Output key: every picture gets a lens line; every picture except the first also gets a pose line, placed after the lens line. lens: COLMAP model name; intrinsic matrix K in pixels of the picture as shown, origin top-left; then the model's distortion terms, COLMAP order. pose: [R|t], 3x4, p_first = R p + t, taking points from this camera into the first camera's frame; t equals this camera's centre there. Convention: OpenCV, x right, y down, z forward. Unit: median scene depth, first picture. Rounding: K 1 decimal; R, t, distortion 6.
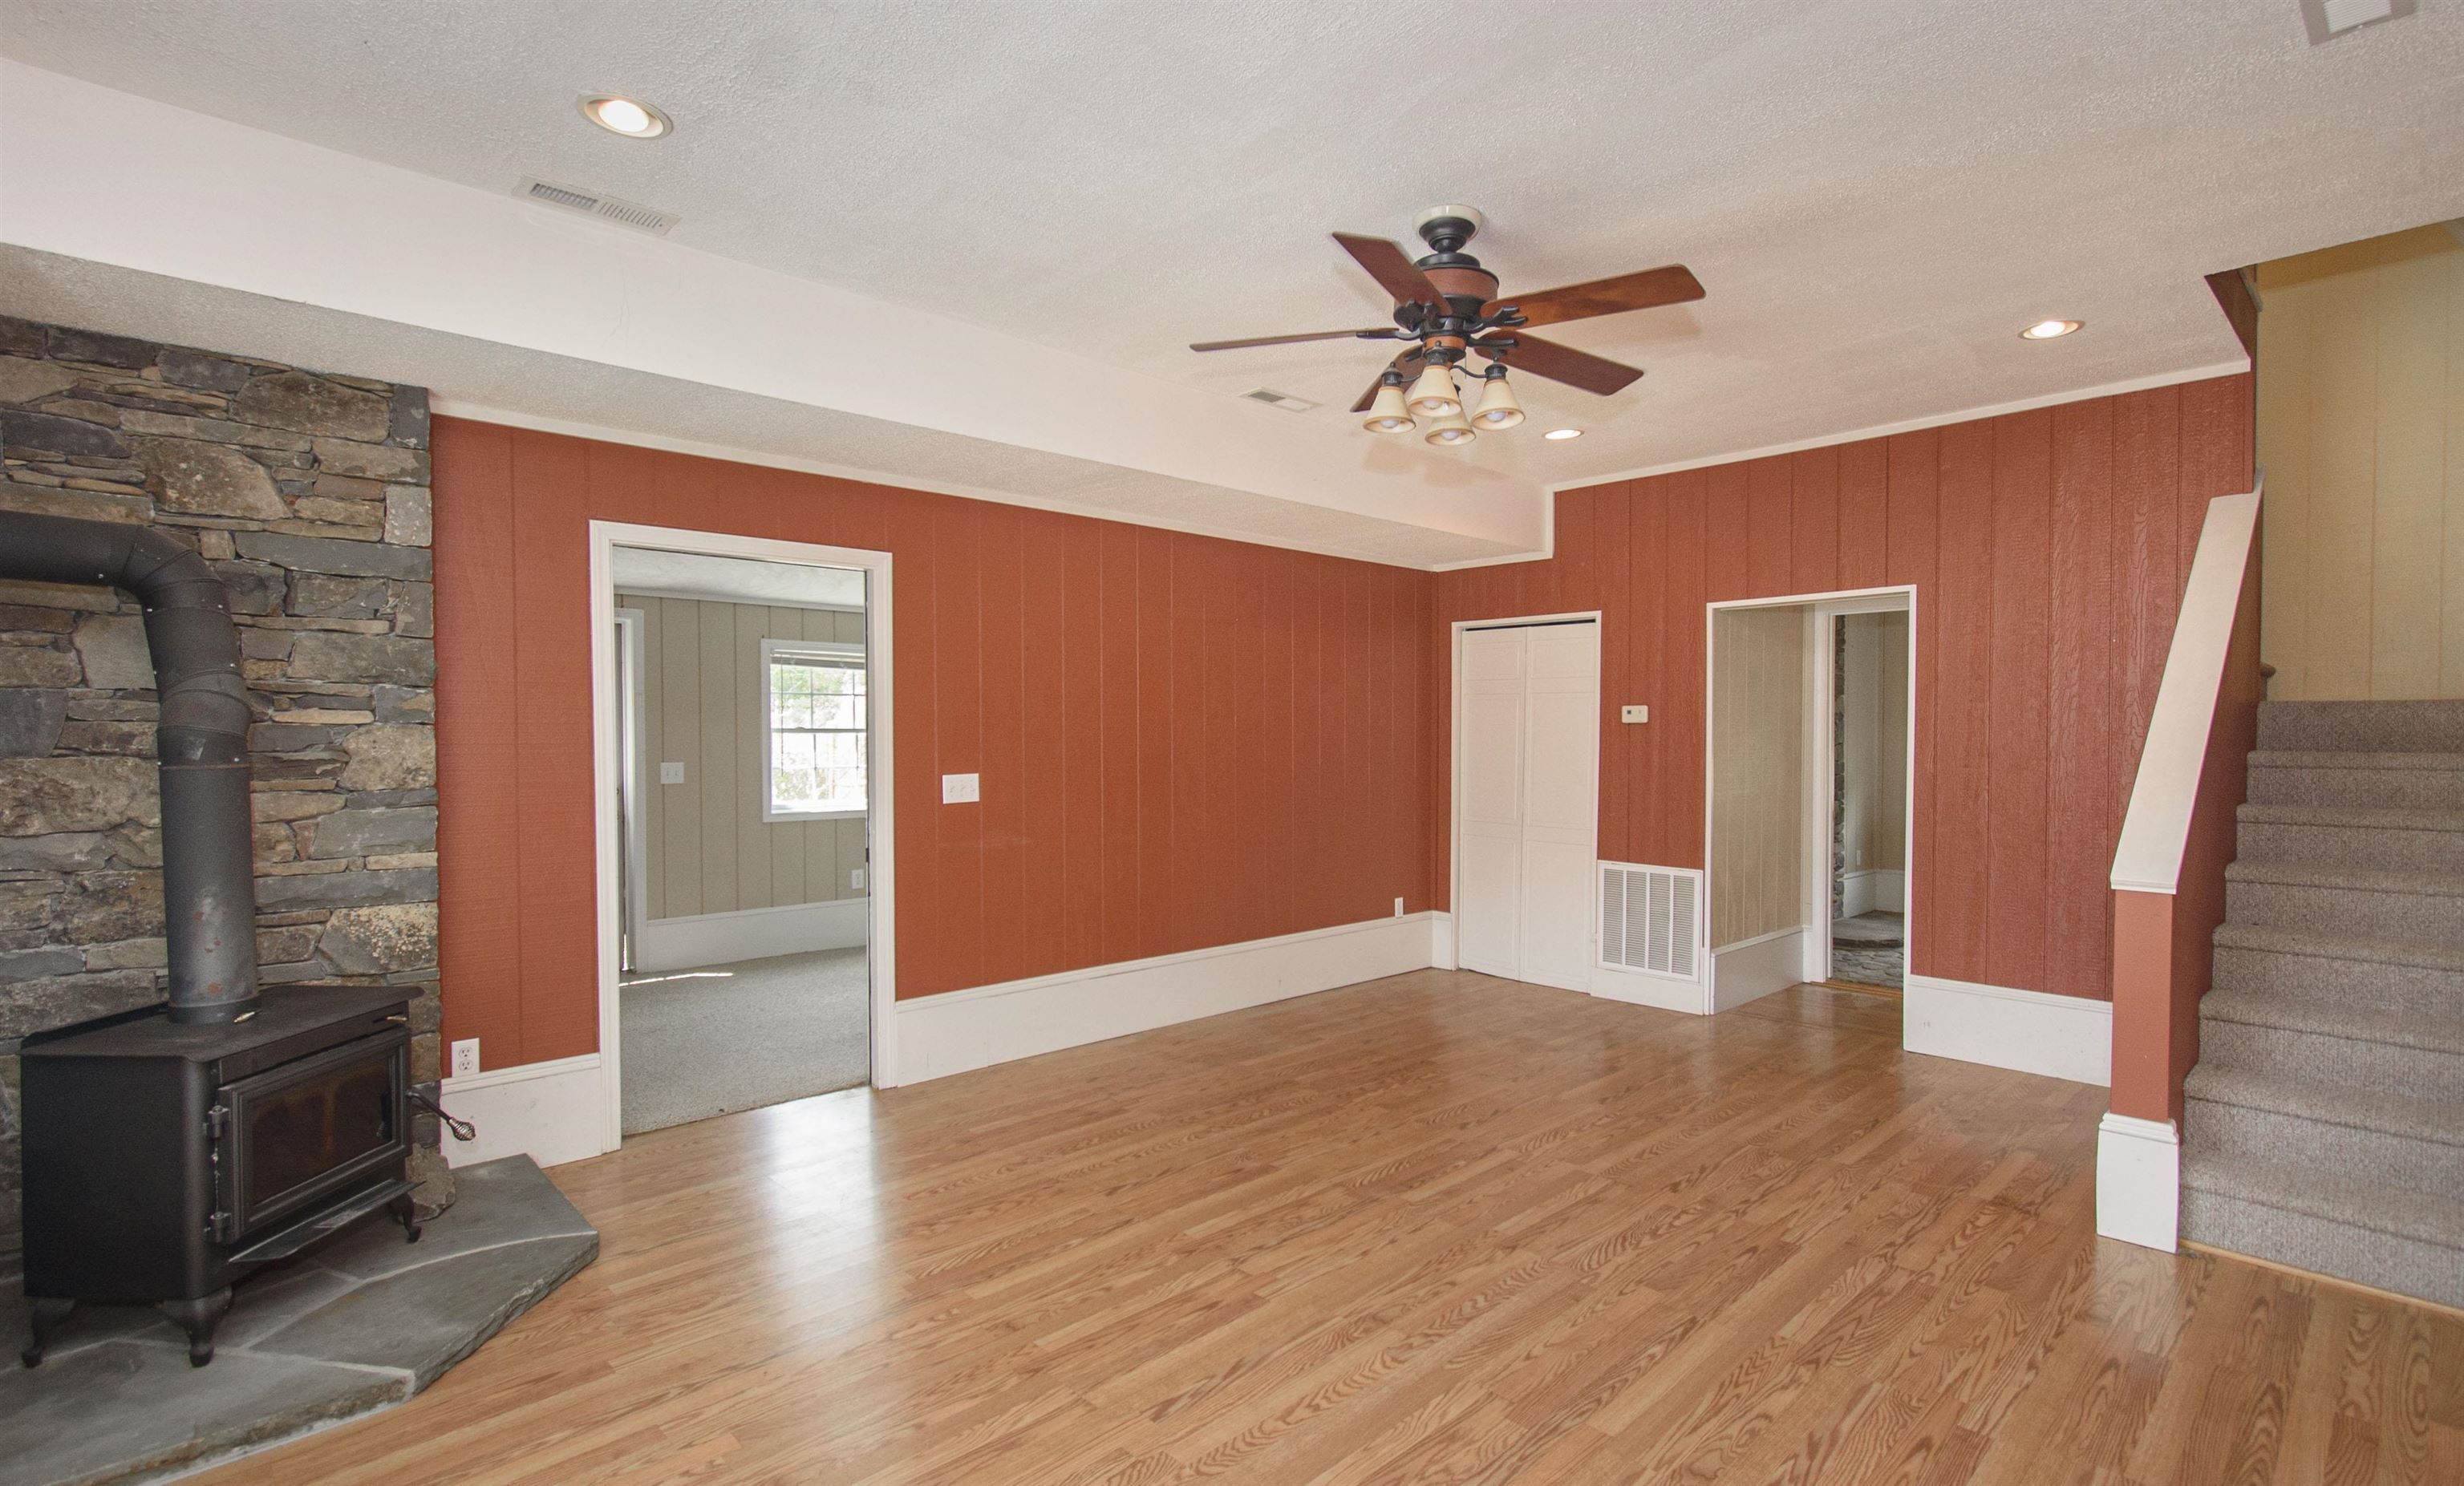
lens RADIAL K [[1162.9, 0, 1232.0], [0, 1162.9, 743.0], [0, 0, 1]] dist [0.003544, 0.000518]
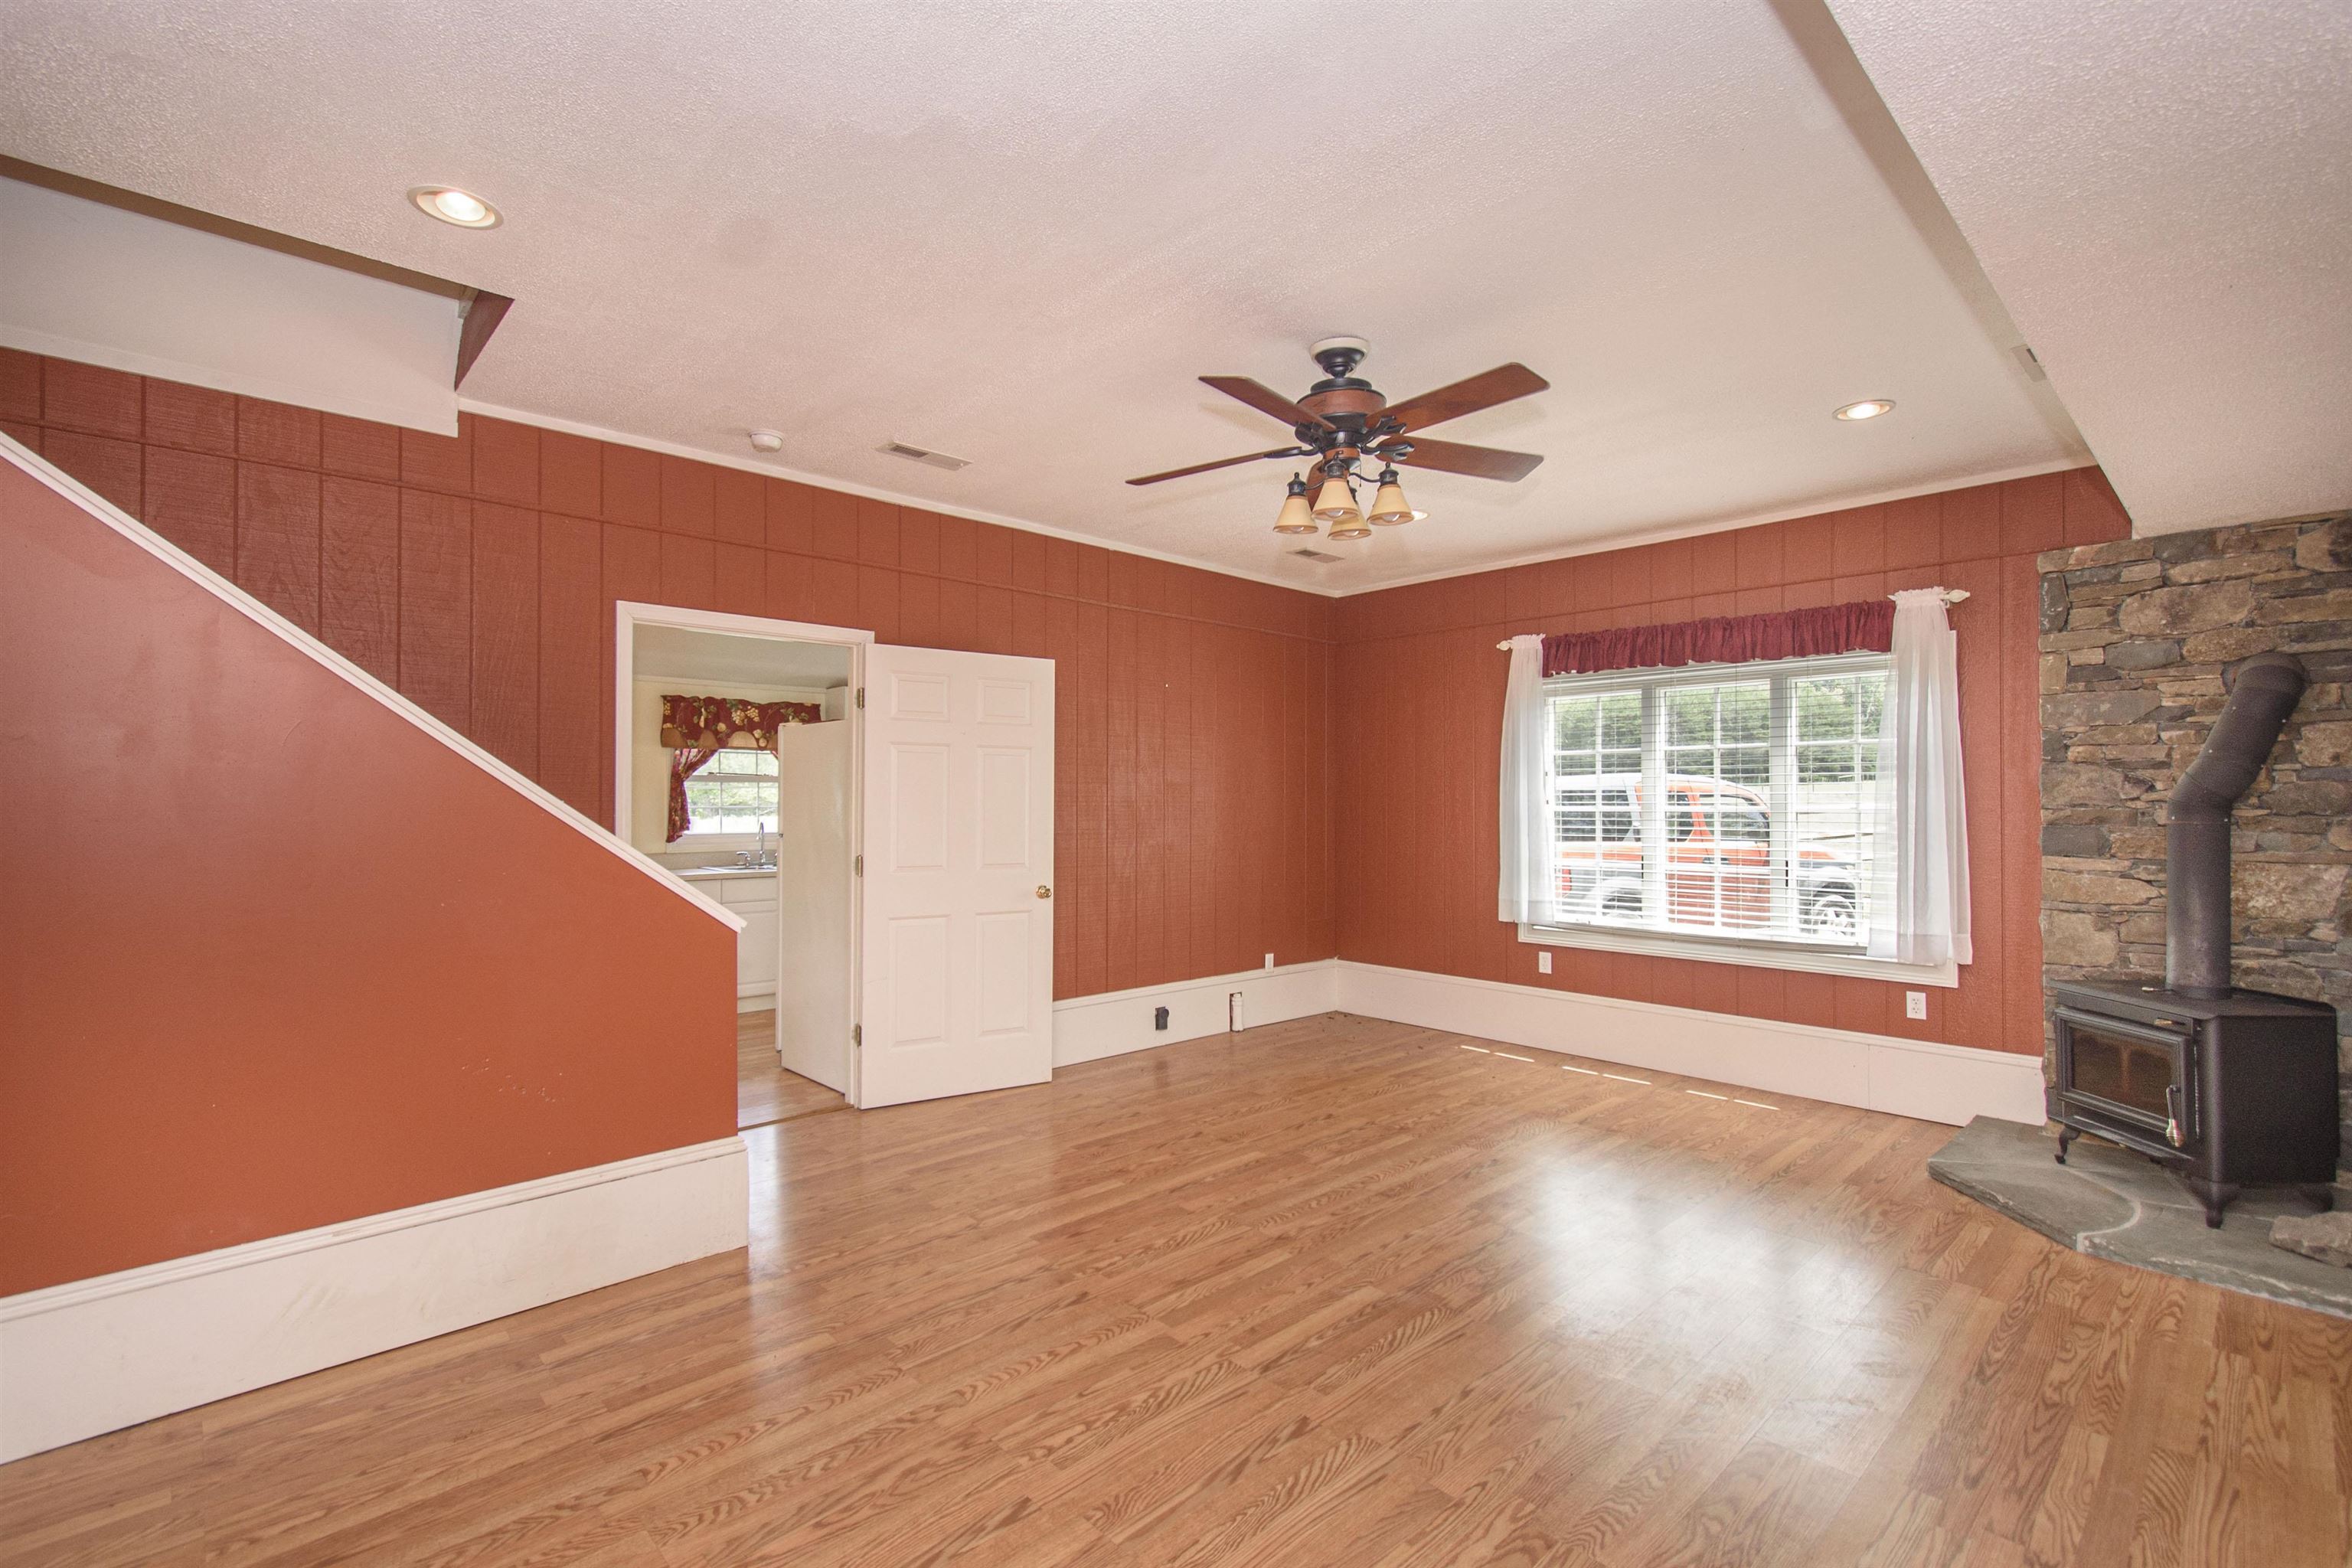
lens RADIAL K [[1038.3, 0, 1168.0], [0, 1038.3, 794.4], [0, 0, 1]] dist [-0.000228, -0.000354]
pose [[-0.999993, -0.002921, -0.002390, 0.332079], [-0.002927, 0.999993, 0.002314, -0.009240], [0.002383, 0.002321, -0.999994, 1.893849]]
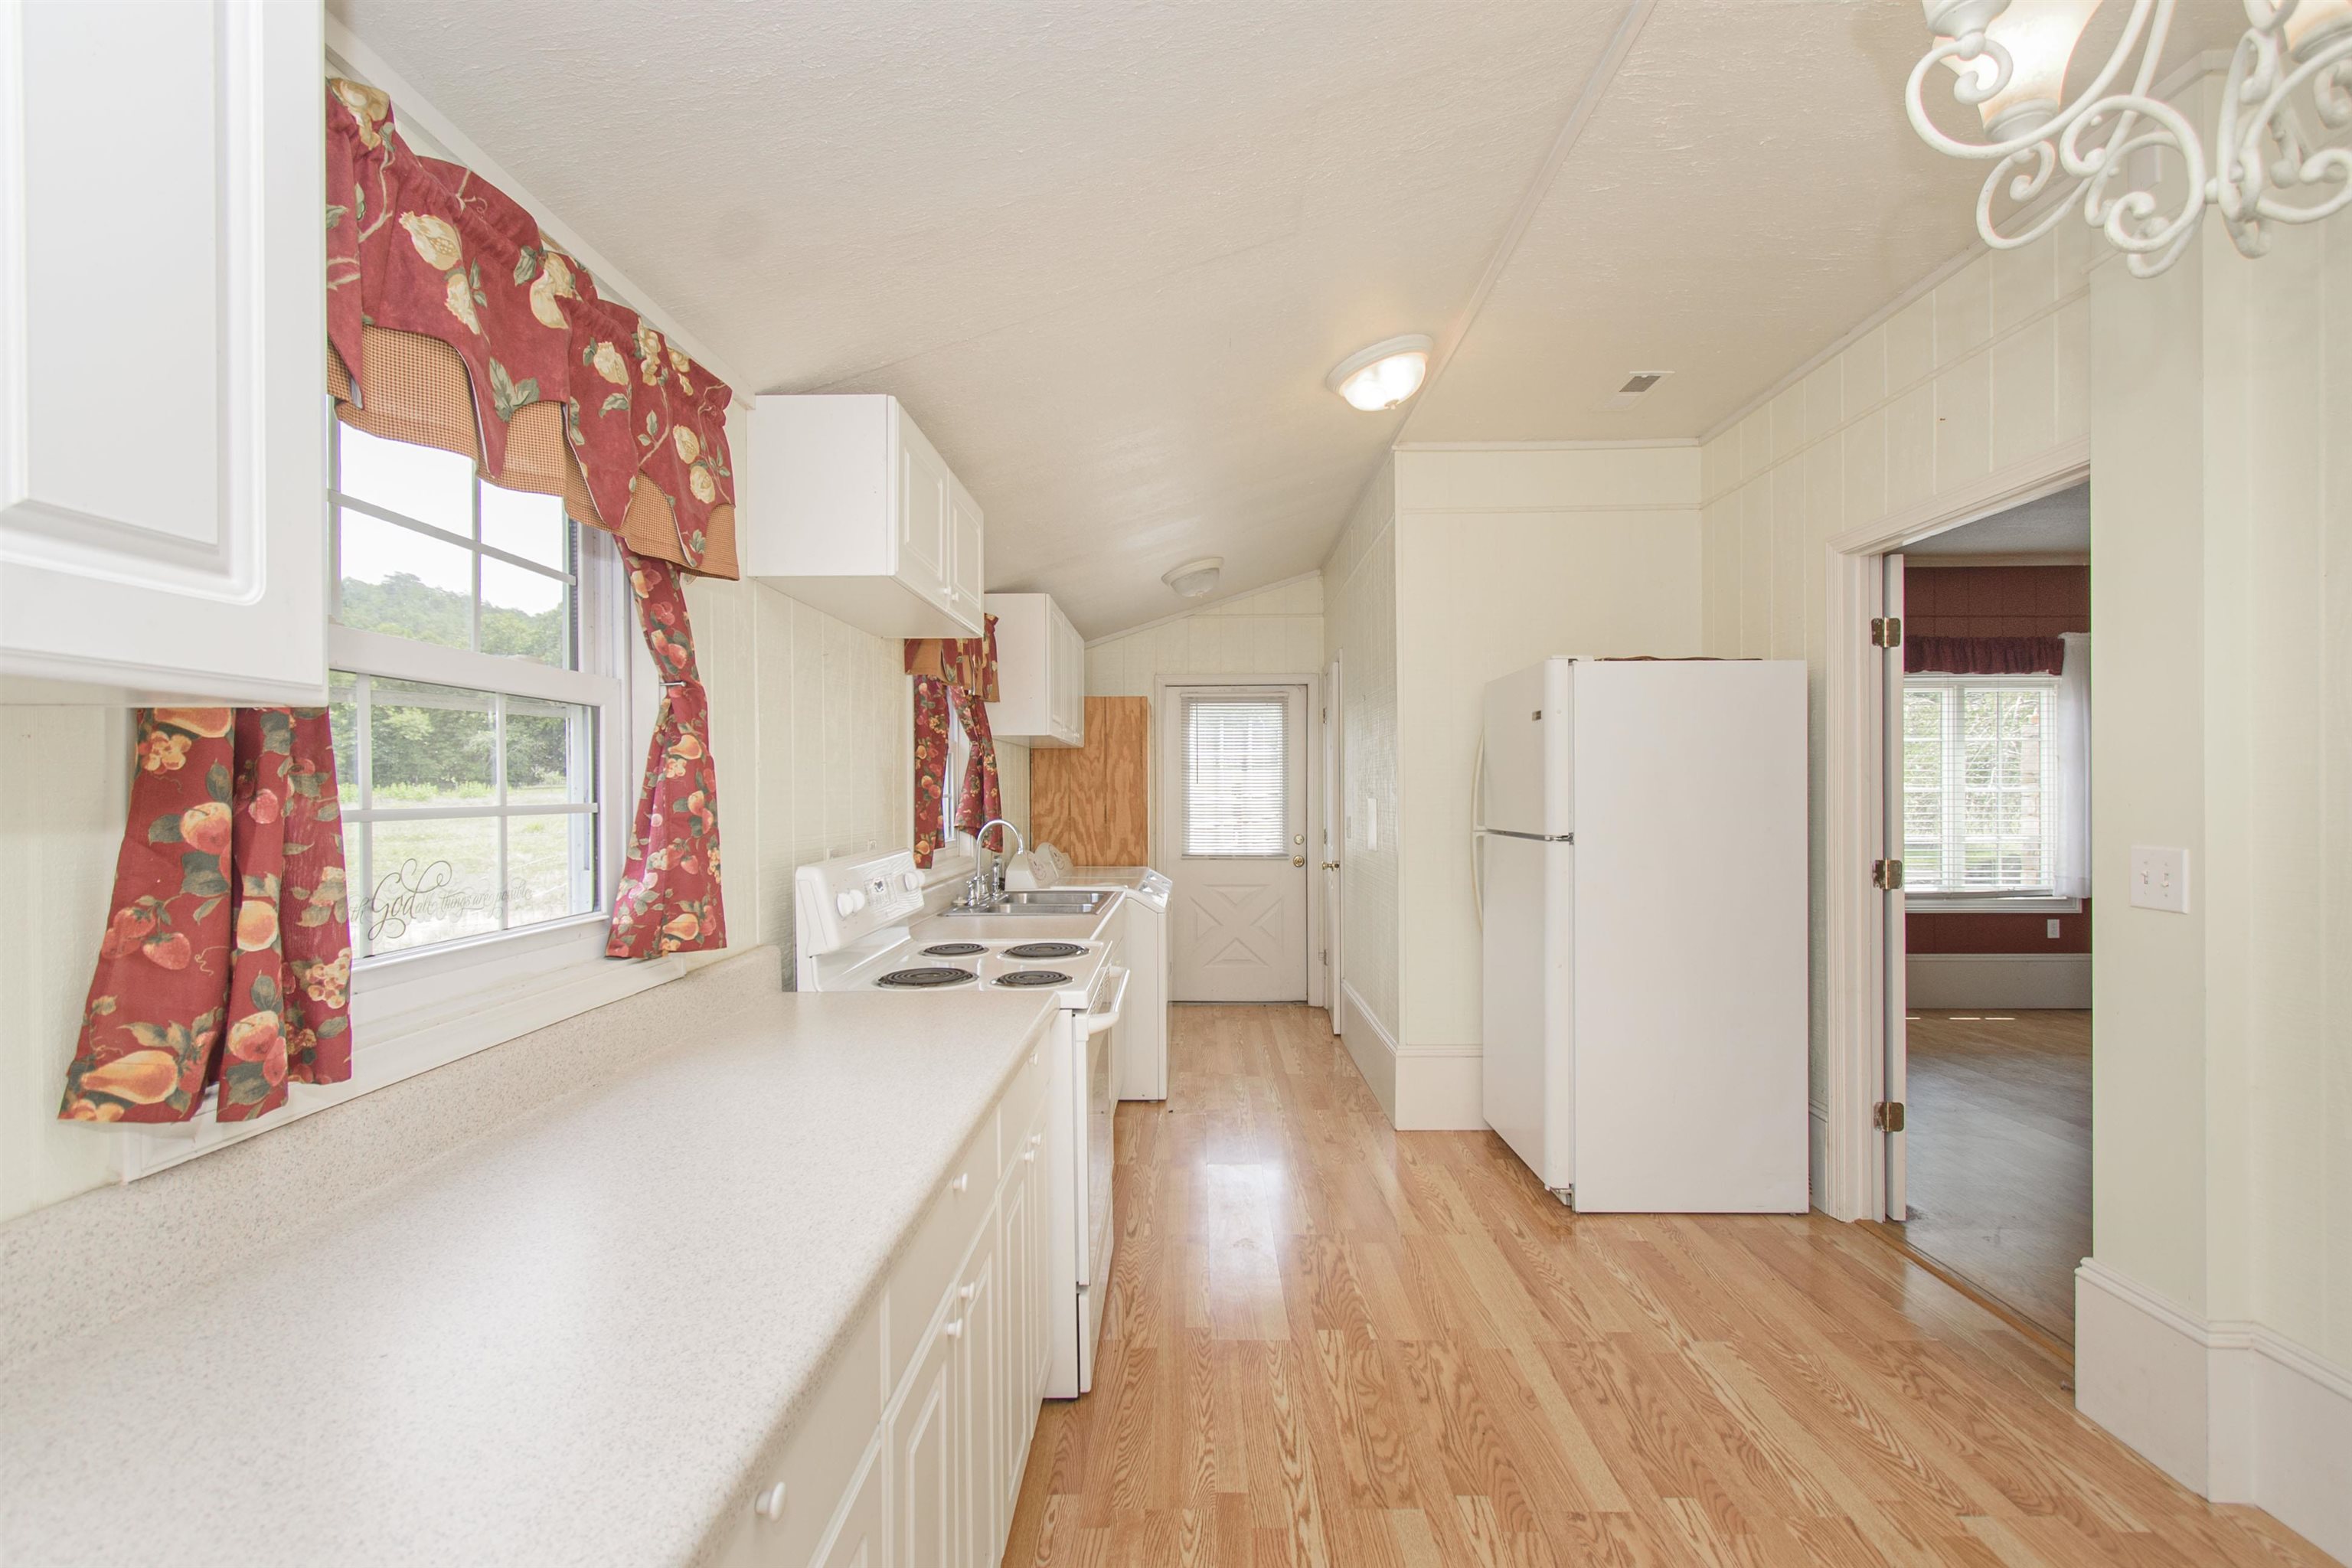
lens RADIAL K [[1086.8, 0, 1149.4], [0, 1086.8, 796.3], [0, 0, 1]] dist [0.000812, -0.000441]
pose [[-0.700330, 0.002758, -0.713813, 1.934710], [-0.004762, 0.999952, 0.008536, 0.014884], [0.713803, 0.009377, -0.700284, 0.746713]]
